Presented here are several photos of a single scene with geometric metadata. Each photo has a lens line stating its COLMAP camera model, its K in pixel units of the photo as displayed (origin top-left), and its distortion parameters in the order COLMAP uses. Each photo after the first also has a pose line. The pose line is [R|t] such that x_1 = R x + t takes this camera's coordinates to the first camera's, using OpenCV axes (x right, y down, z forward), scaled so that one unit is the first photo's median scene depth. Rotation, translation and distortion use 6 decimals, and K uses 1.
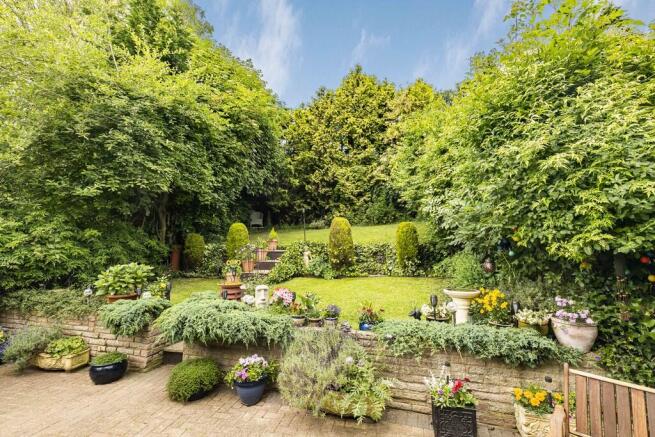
lens RADIAL K [[296.1, 0, 327.5], [0, 296.1, 218.5], [0, 0, 1]] dist [0.001161, 0.000360]
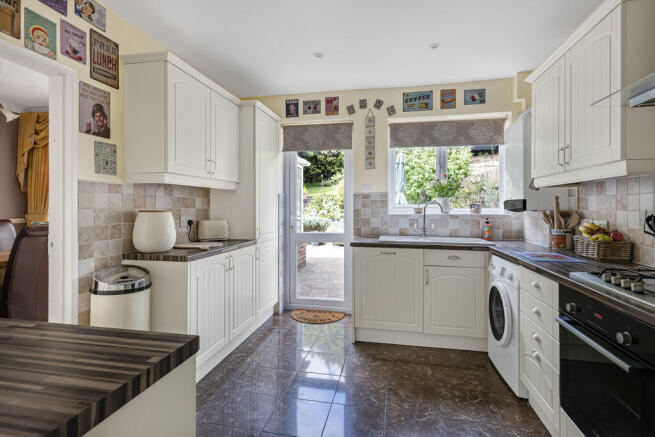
lens RADIAL K [[309.2, 0, 327.5], [0, 309.2, 218.5], [0, 0, 1]] dist [-0.000552, -0.000019]
pose [[0.999935, -0.007574, 0.008472, -0.060797], [0.006301, 0.989940, 0.141351, -0.032017], [-0.009458, -0.141288, 0.989923, -0.754830]]
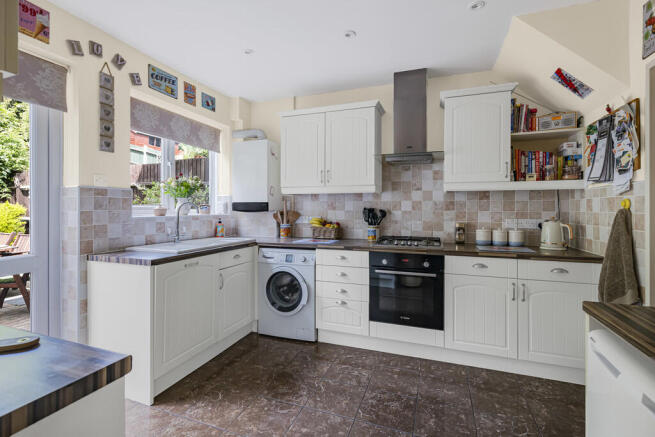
lens RADIAL K [[296.1, 0, 327.5], [0, 296.1, 218.5], [0, 0, 1]] dist [0.001161, 0.000360]
pose [[0.157125, -0.042096, 0.986681, -0.203440], [-0.104858, 0.992732, 0.059052, -0.018600], [-0.981996, -0.112740, 0.151569, -0.611261]]
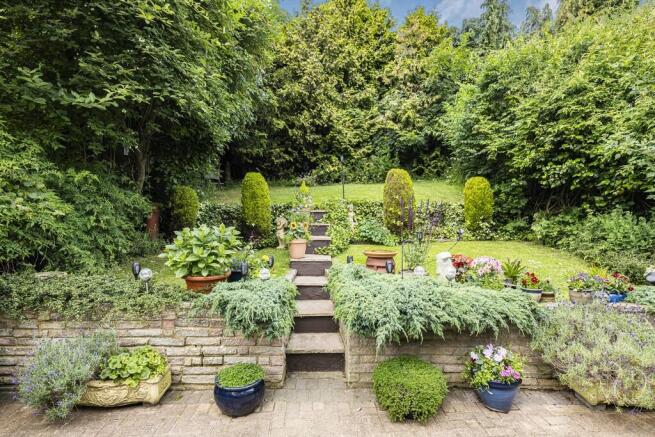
lens RADIAL K [[345.1, 0, 327.5], [0, 345.1, 218.5], [0, 0, 1]] dist [0.004370, 0.000254]
pose [[0.960726, -0.002650, 0.277487, -0.333859], [-0.028423, 0.993756, 0.107898, 0.028117], [-0.276040, -0.111548, 0.954651, 0.130008]]
